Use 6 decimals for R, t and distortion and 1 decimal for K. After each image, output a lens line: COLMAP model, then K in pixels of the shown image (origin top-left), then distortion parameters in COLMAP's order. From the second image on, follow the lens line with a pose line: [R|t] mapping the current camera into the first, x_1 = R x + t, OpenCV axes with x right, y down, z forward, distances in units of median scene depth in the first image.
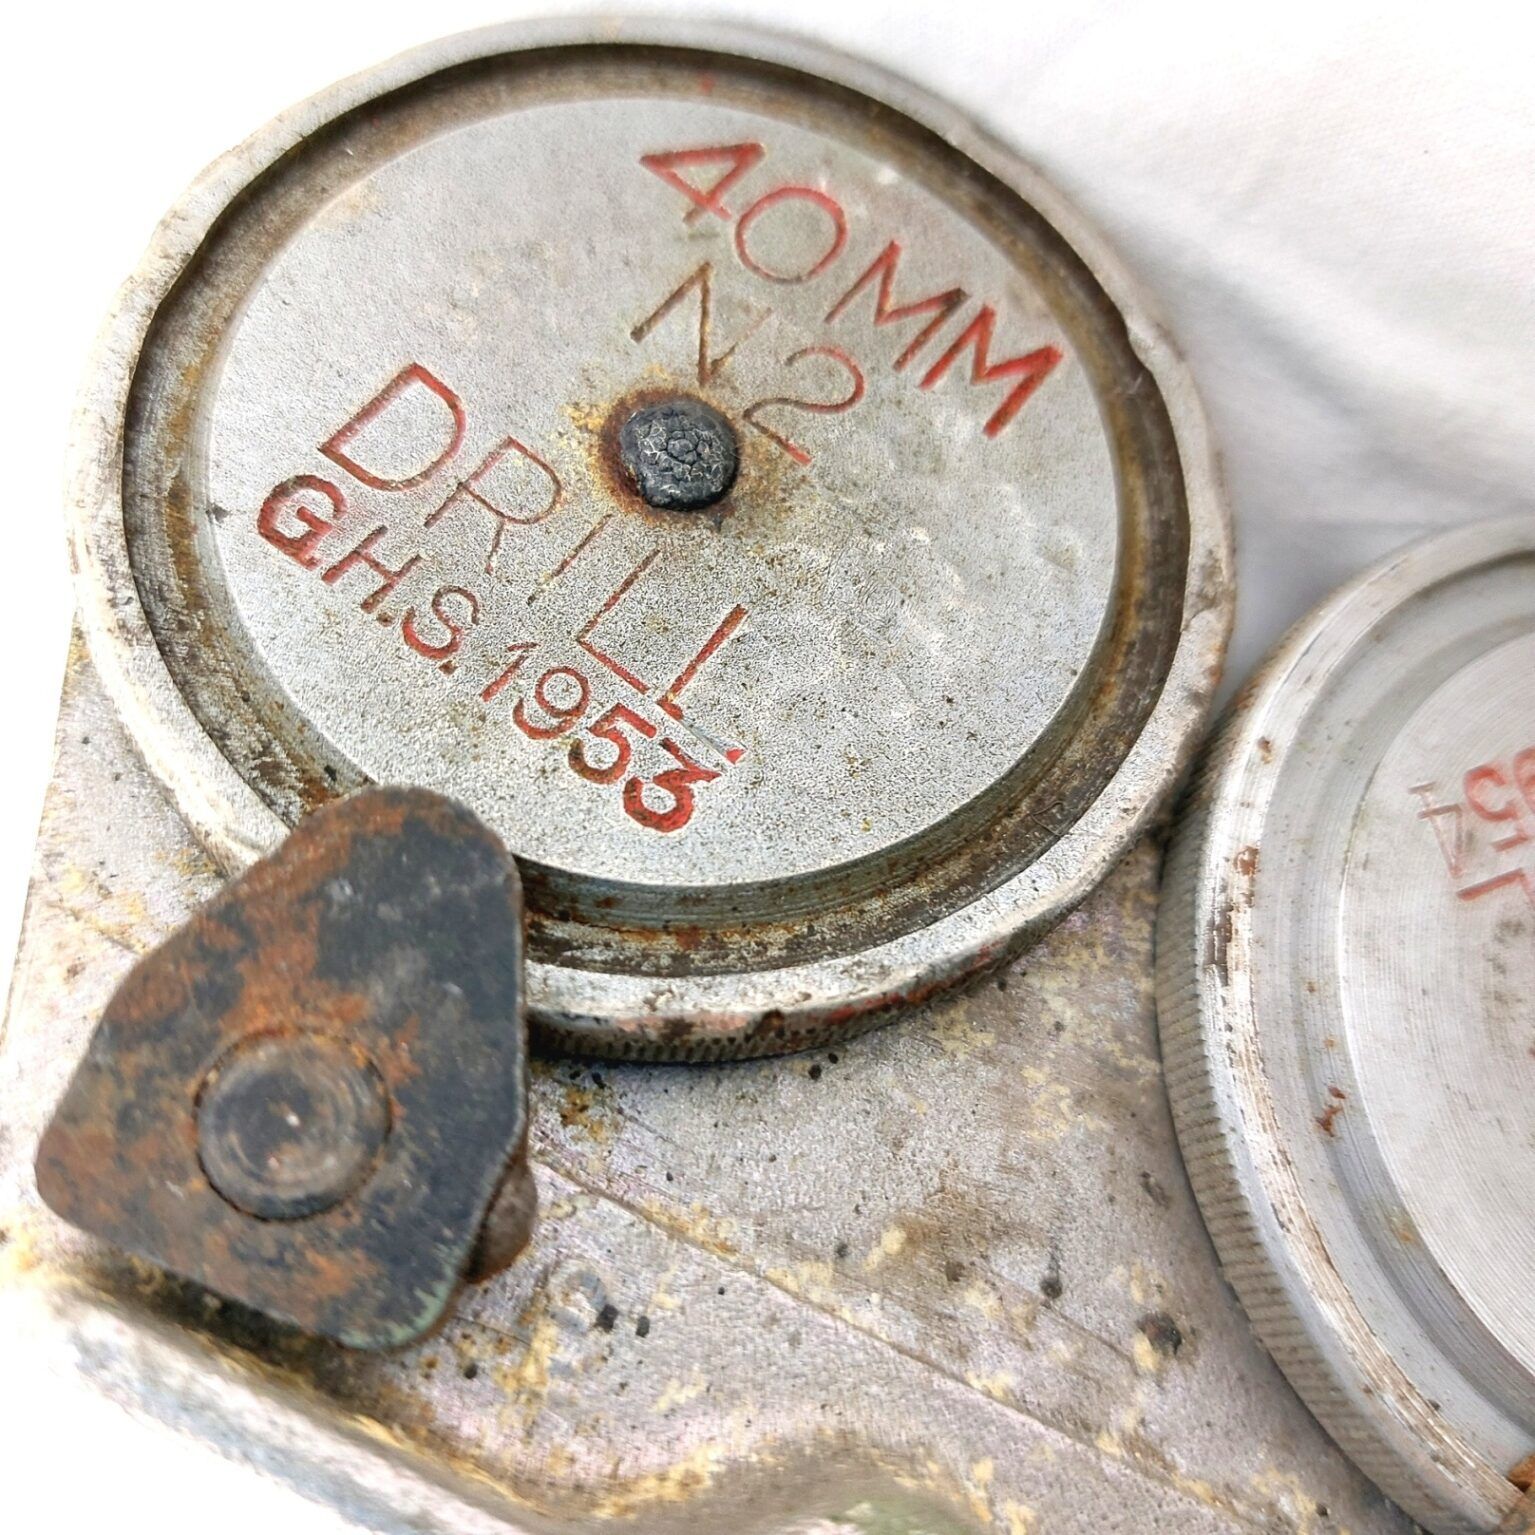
lens RADIAL K [[1578.0, 0, 765.8], [0, 1578.0, 768.9], [0, 0, 1]] dist [-0.009006, 0.000000]
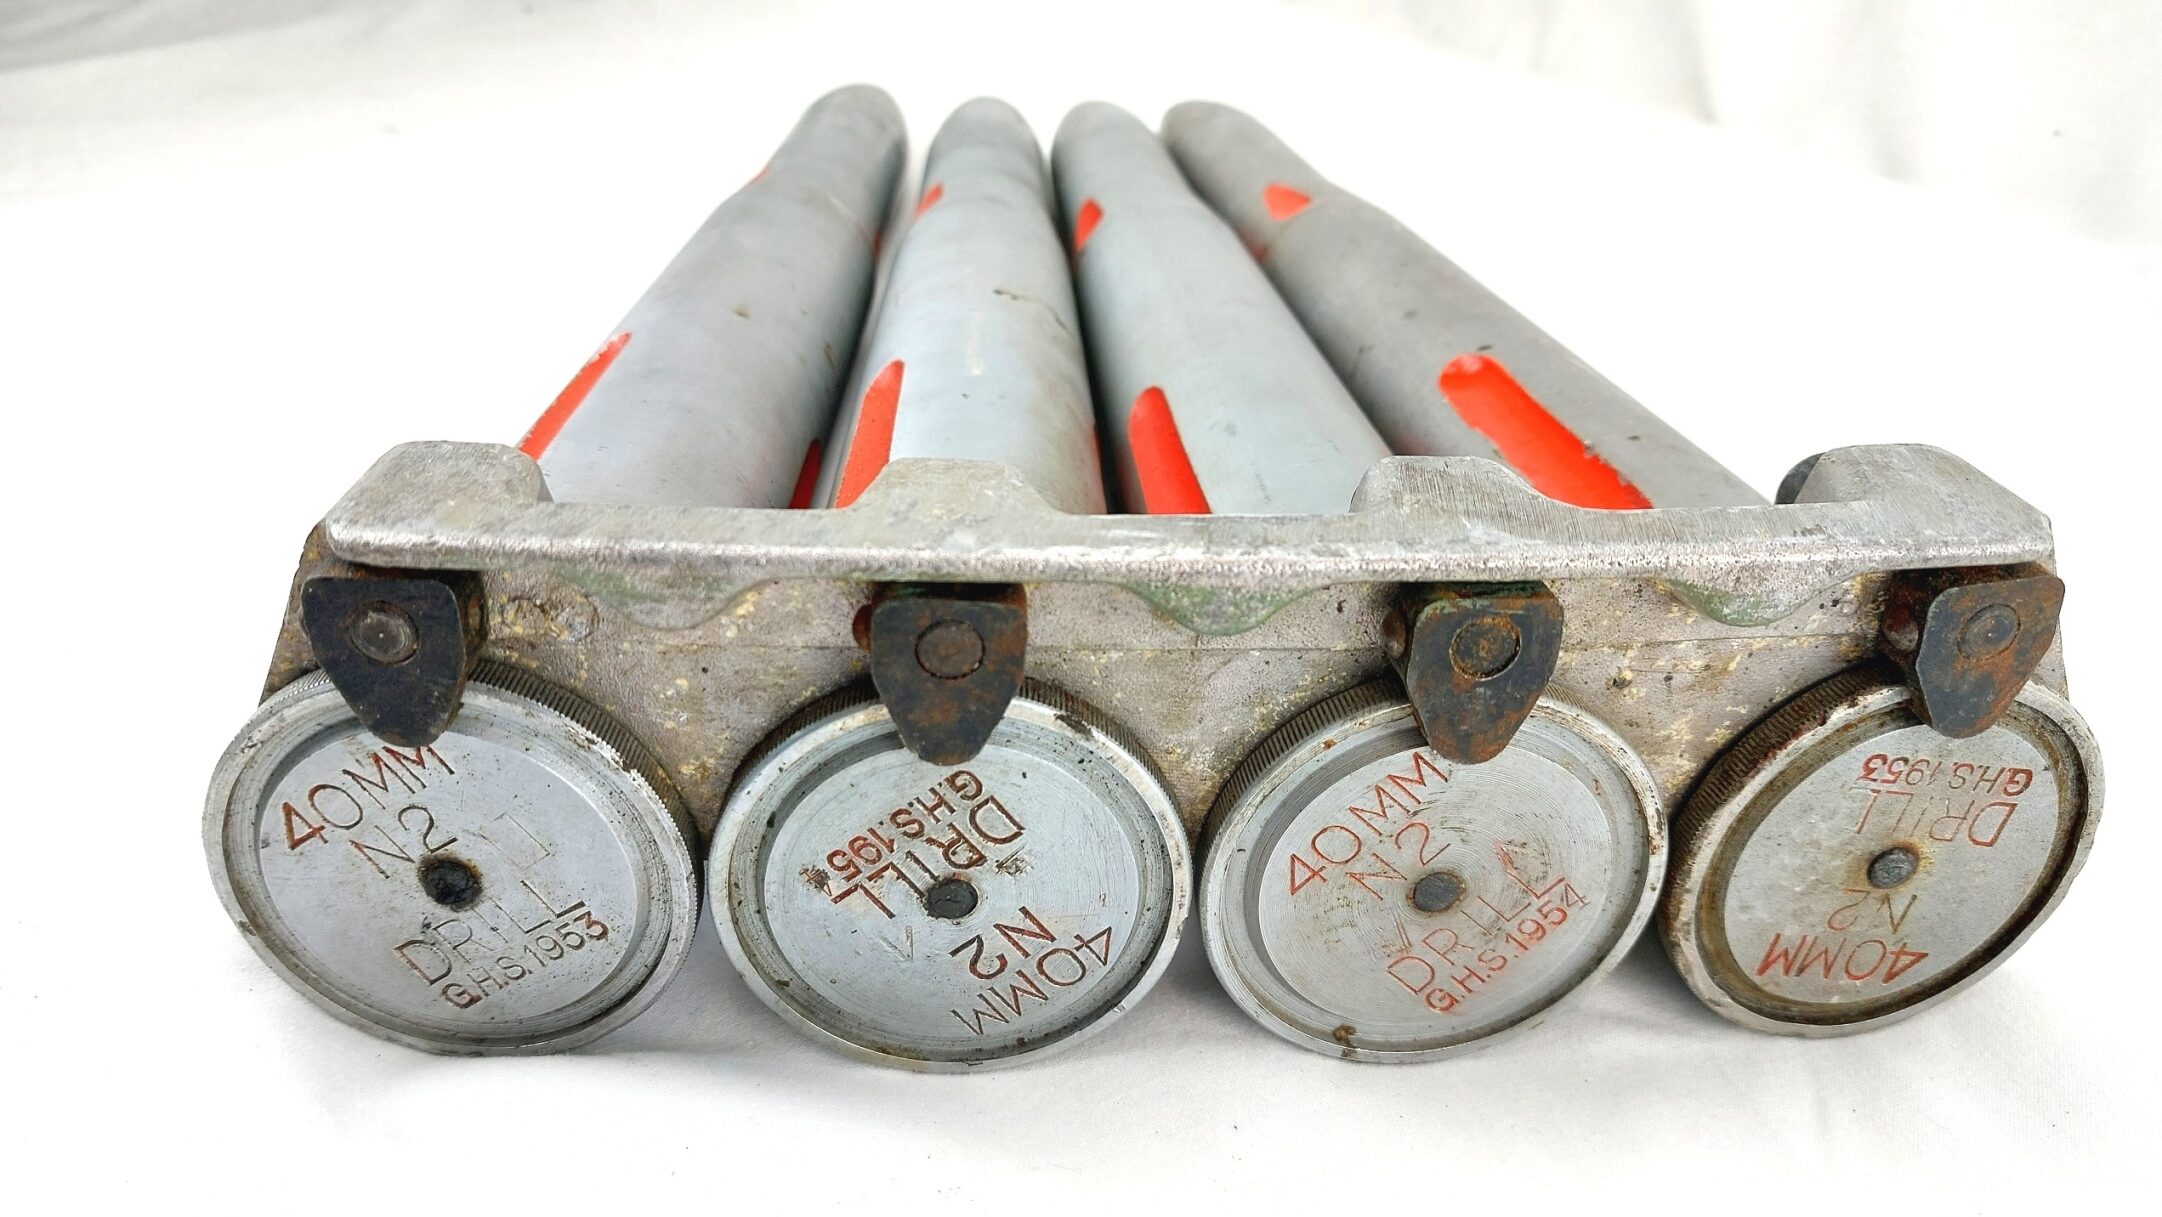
lens RADIAL K [[1510.8, 0, 1079.3], [0, 1510.8, 610.6], [0, 0, 1]] dist [0.000396, -0.000309]
pose [[-0.867555, 0.494313, -0.054801, 1.047640], [-0.483958, -0.864458, -0.136002, 1.169290], [-0.114601, -0.091468, 0.989192, -1.283713]]
